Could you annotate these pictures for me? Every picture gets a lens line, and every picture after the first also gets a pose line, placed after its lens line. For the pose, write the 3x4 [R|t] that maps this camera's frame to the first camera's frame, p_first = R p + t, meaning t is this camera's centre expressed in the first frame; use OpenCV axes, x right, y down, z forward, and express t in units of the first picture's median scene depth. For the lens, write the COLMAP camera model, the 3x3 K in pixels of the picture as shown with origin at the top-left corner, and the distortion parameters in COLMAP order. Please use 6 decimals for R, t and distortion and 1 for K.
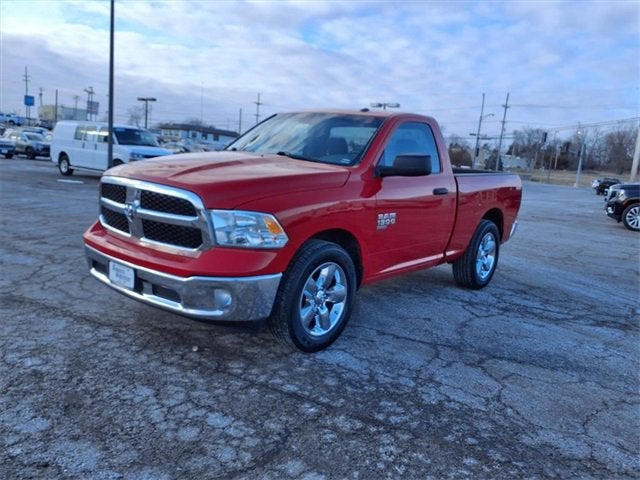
lens RADIAL K [[524.2, 0, 319.6], [0, 524.2, 243.9], [0, 0, 1]] dist [0.009586, -0.027026]
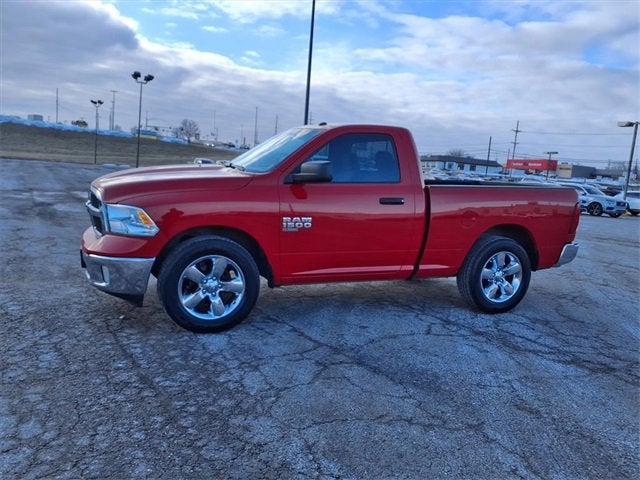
lens RADIAL K [[524.2, 0, 322.3], [0, 524.2, 235.4], [0, 0, 1]] dist [0.009586, -0.027026]
pose [[0.880767, 0.037417, -0.472070, 0.795499], [-0.072420, 0.995790, -0.056189, 0.041449], [0.467980, 0.083677, 0.879768, 0.097781]]
